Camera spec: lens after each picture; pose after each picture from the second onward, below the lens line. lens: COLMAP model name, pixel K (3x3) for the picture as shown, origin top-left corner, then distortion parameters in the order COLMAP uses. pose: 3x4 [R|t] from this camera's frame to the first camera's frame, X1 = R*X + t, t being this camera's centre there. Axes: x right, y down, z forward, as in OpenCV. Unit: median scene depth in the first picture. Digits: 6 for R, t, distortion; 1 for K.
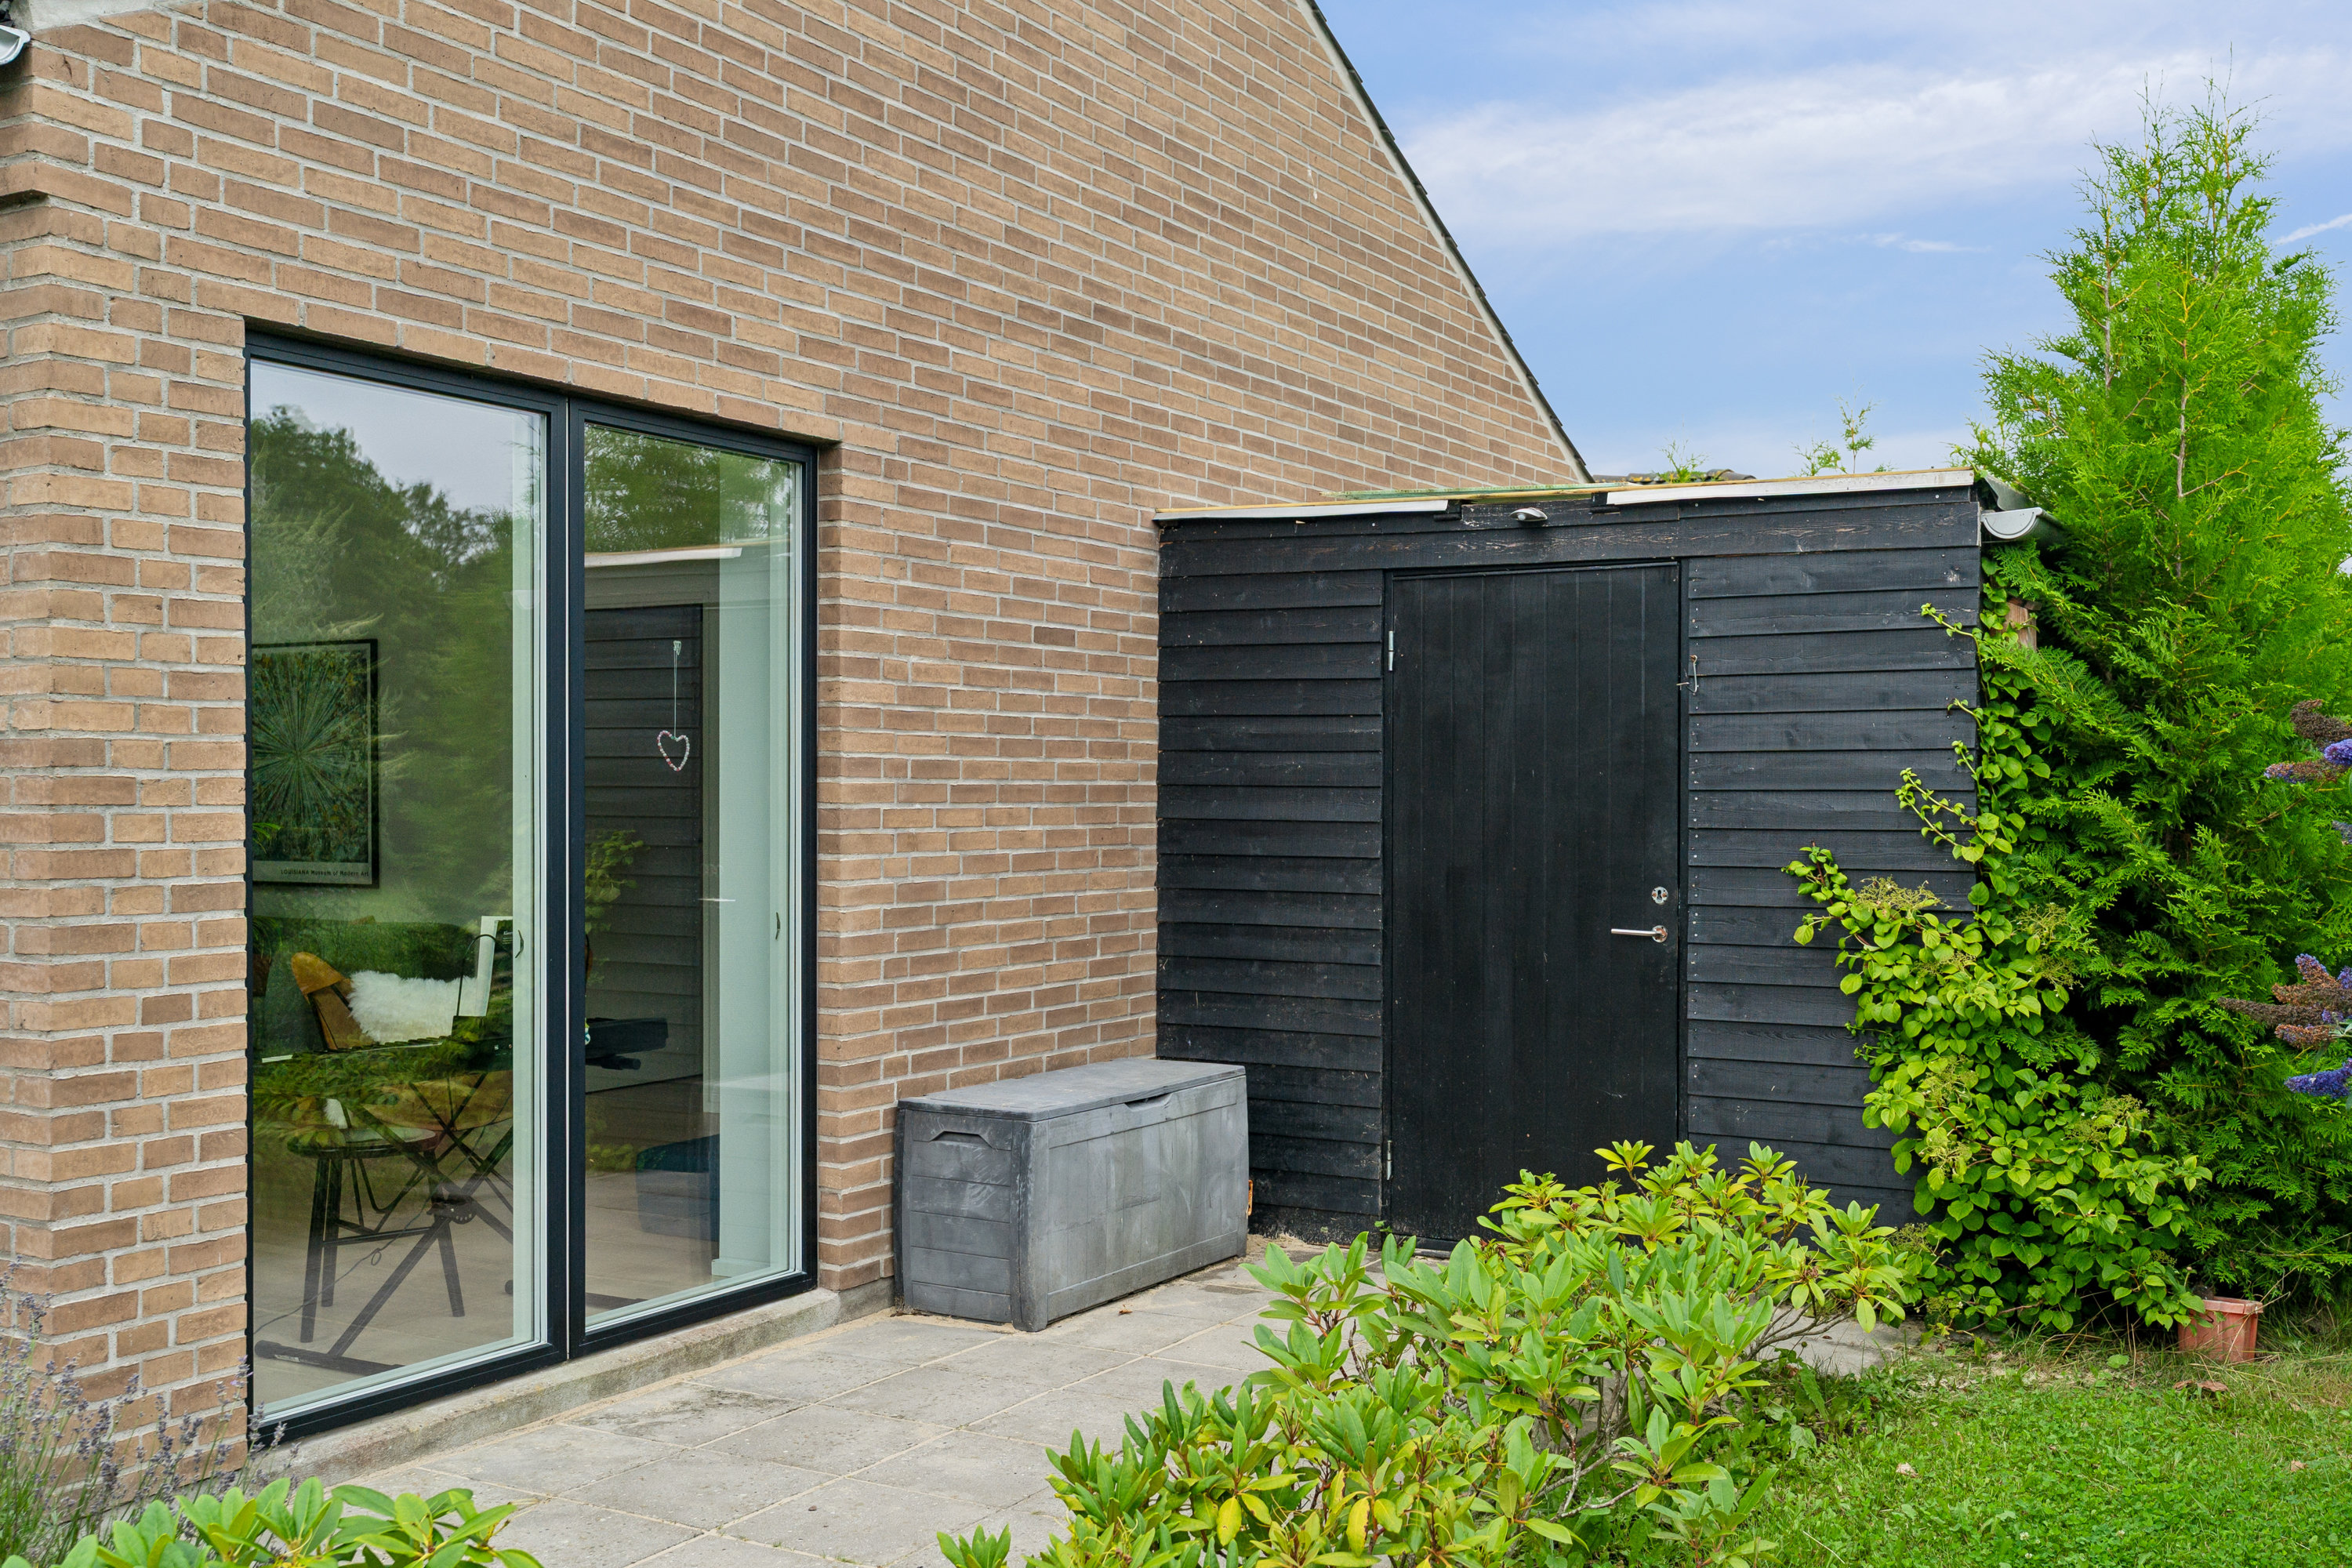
lens RADIAL K [[2363.4, 0, 1176.1], [0, 2363.4, 789.7], [0, 0, 1]] dist [0.000258, 0.000000]
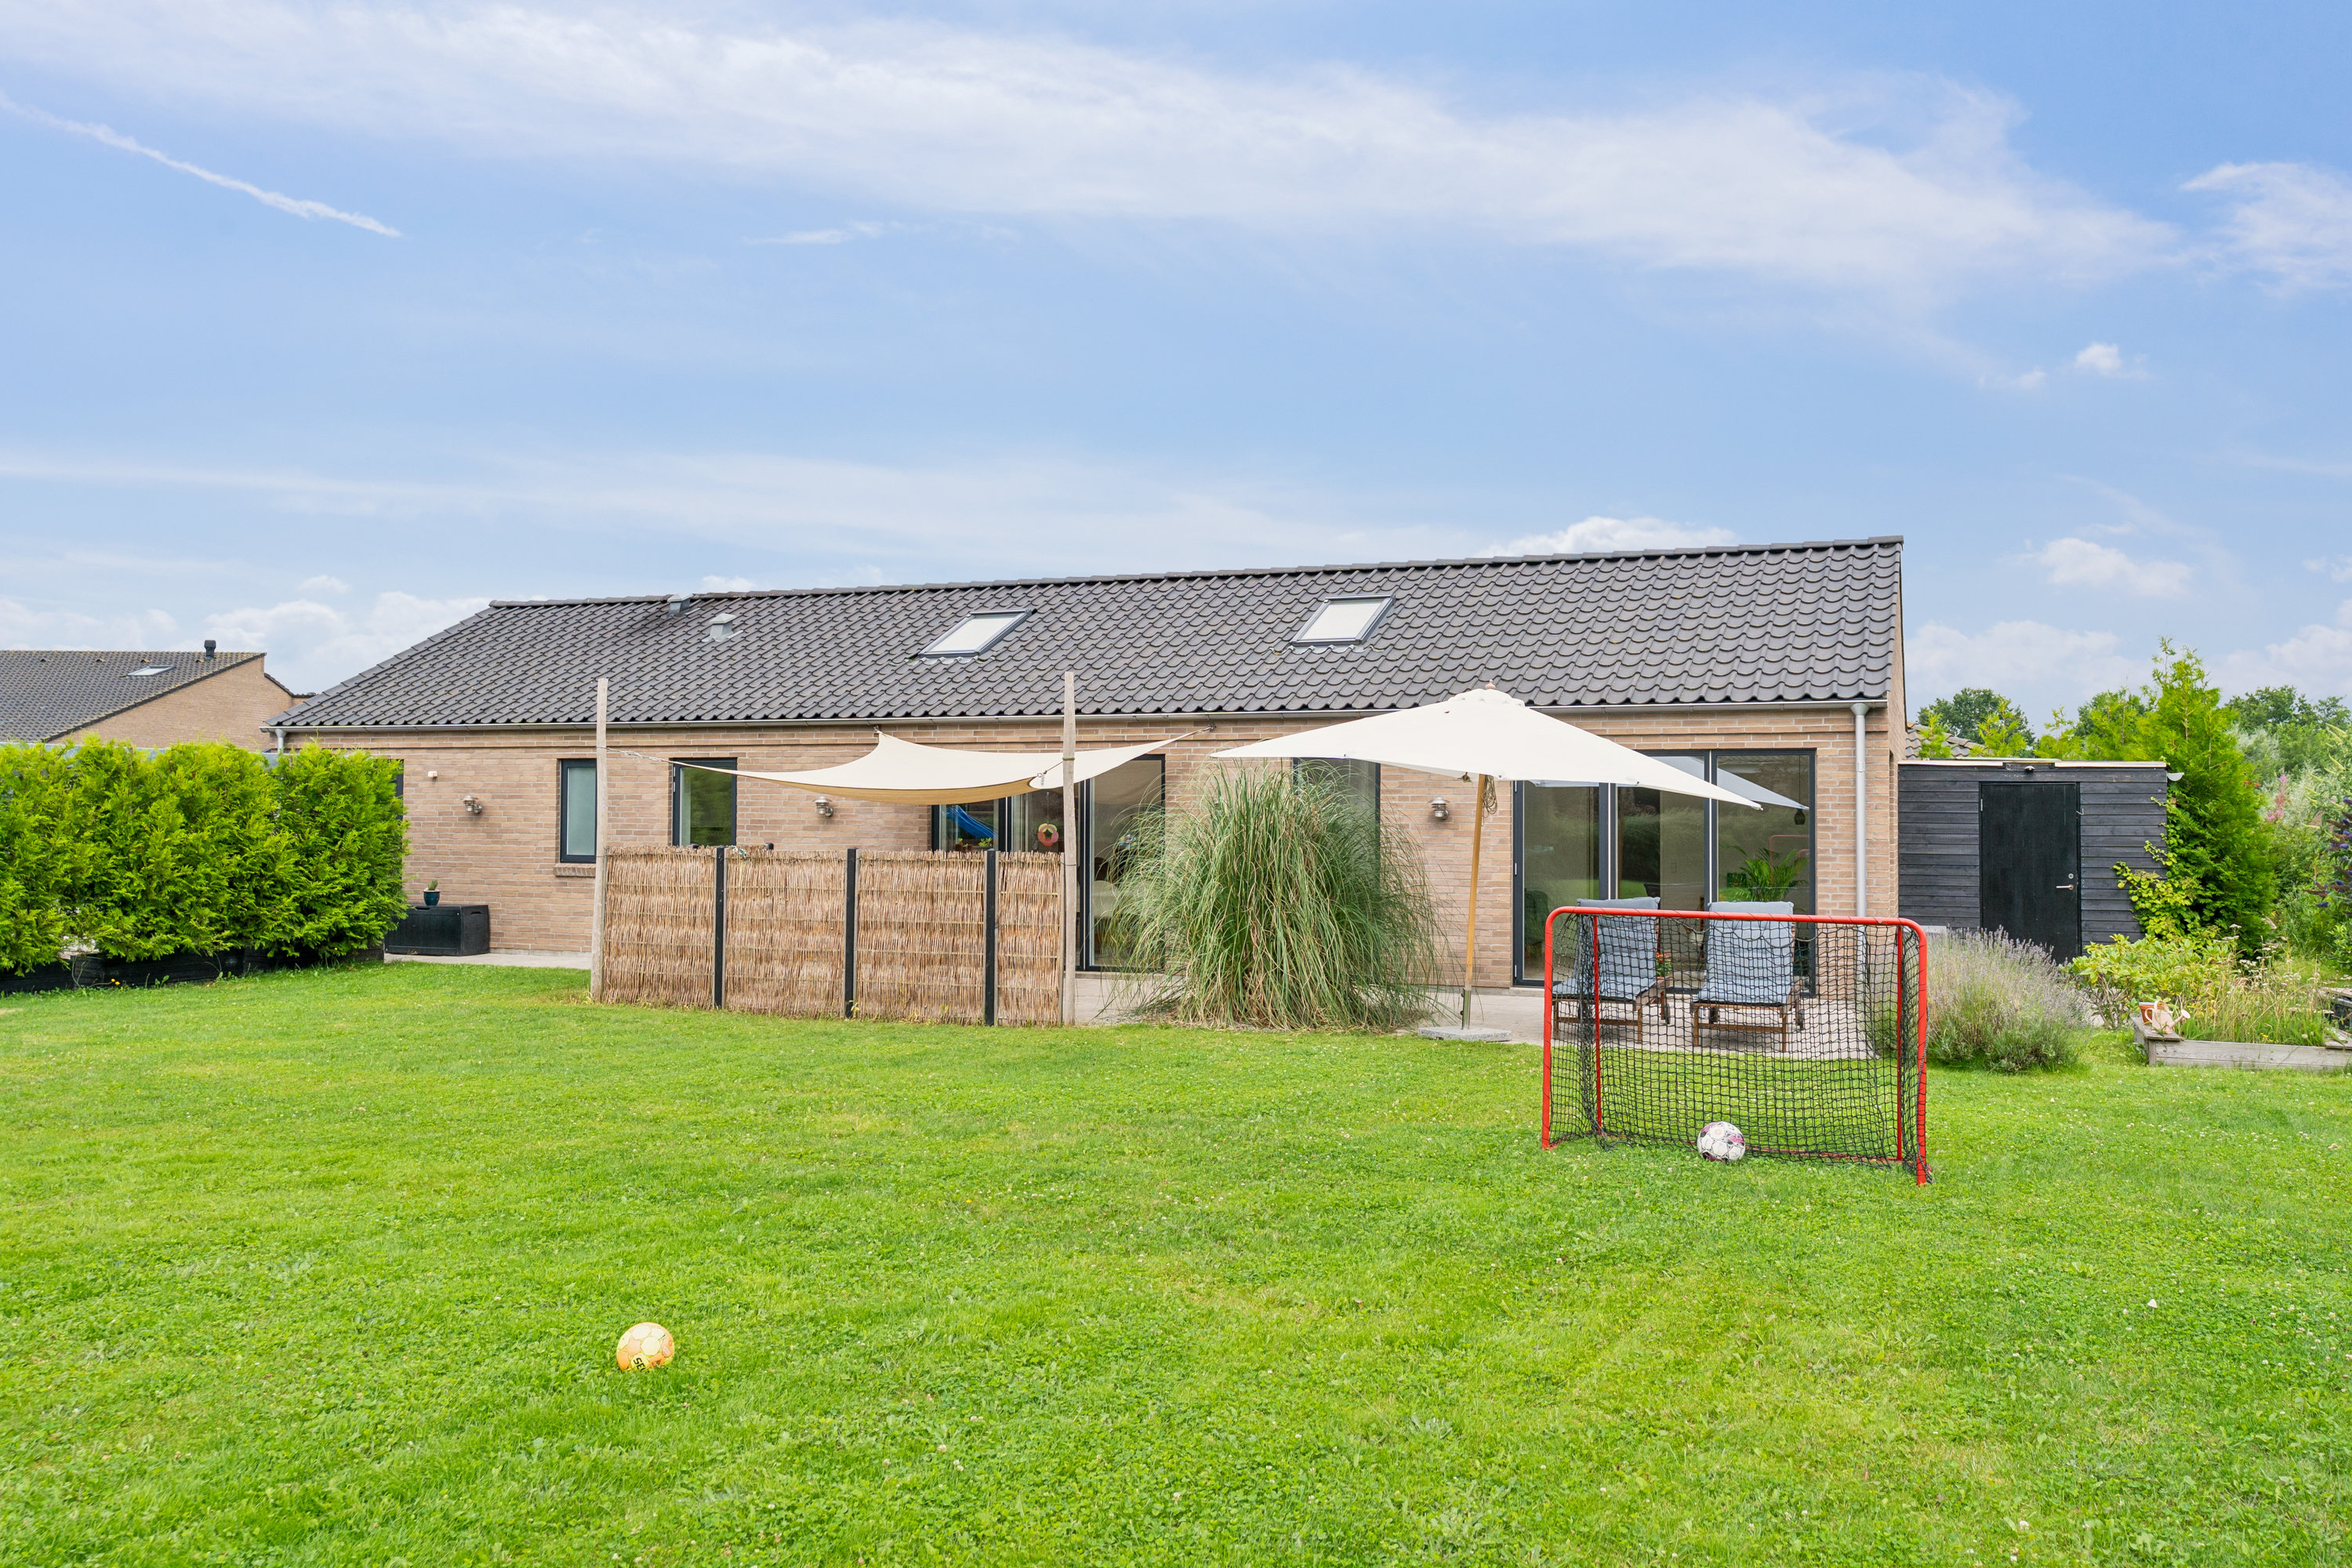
lens RADIAL K [[1899.2, 0, 1176.4], [0, 1899.2, 780.9], [0, 0, 1]] dist [0.002337, 0.000935]
pose [[0.986030, 0.001908, 0.166559, -1.706841], [0.001799, 0.999754, -0.022105, -0.039930], [-0.166560, 0.022096, 0.985784, -1.712186]]
